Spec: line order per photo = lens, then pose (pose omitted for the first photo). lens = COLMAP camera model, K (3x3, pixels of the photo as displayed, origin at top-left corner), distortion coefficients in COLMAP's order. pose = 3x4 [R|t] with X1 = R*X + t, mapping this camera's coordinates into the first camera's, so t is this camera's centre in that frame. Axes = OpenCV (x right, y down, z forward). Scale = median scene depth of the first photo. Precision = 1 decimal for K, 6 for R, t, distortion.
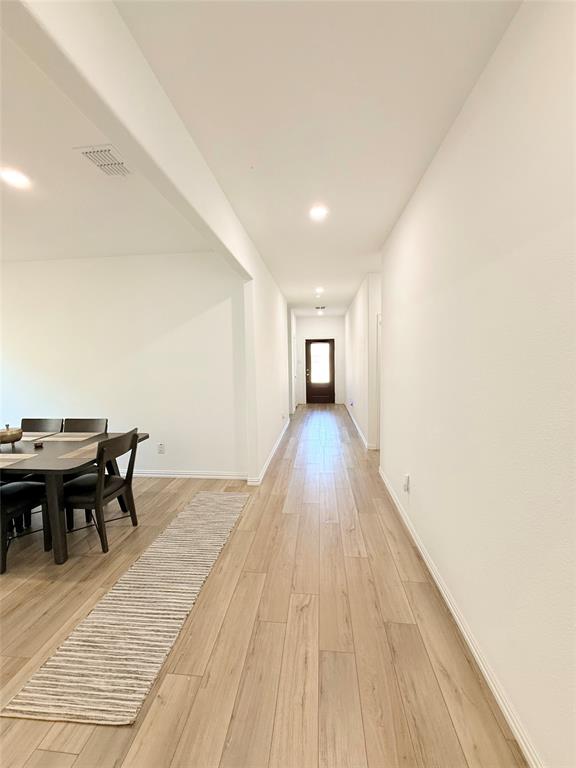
lens RADIAL K [[309.3, 0, 289.8], [0, 309.3, 383.8], [0, 0, 1]] dist [0.000994, 0.000092]
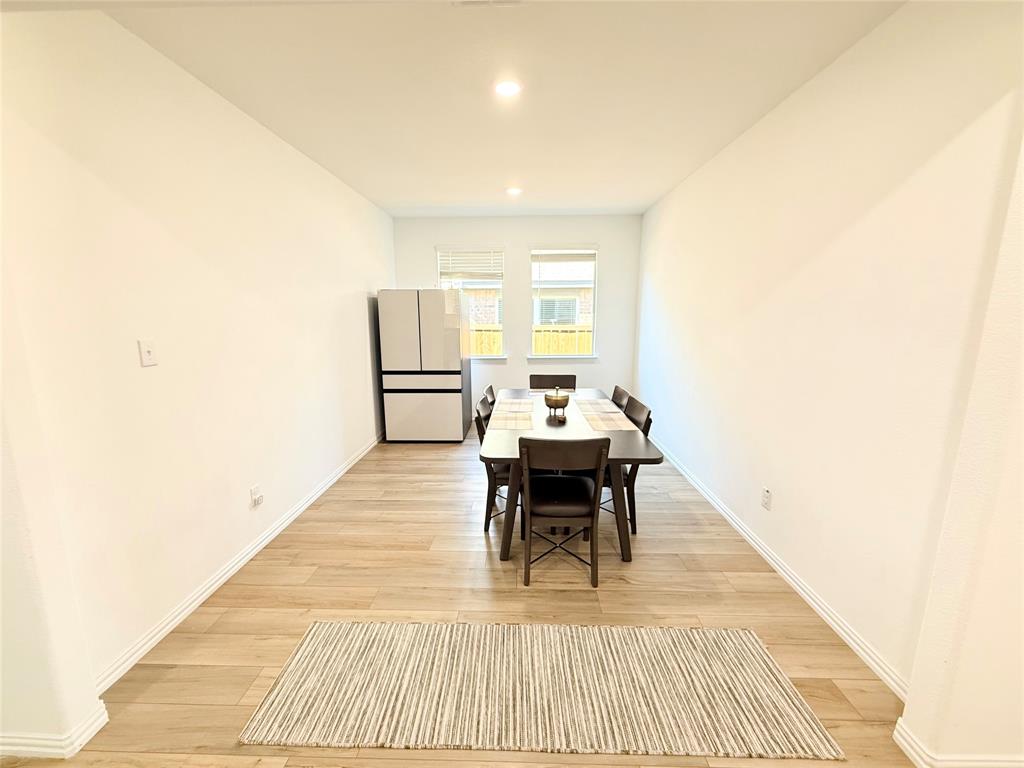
lens RADIAL K [[412.4, 0, 511.5], [0, 412.4, 384.4], [0, 0, 1]] dist [0.000994, 0.000092]
pose [[0.060659, 0.185042, -0.980857, 0.228173], [-0.073795, 0.980808, 0.180469, -0.076955], [0.995427, 0.061435, 0.073151, 0.743502]]
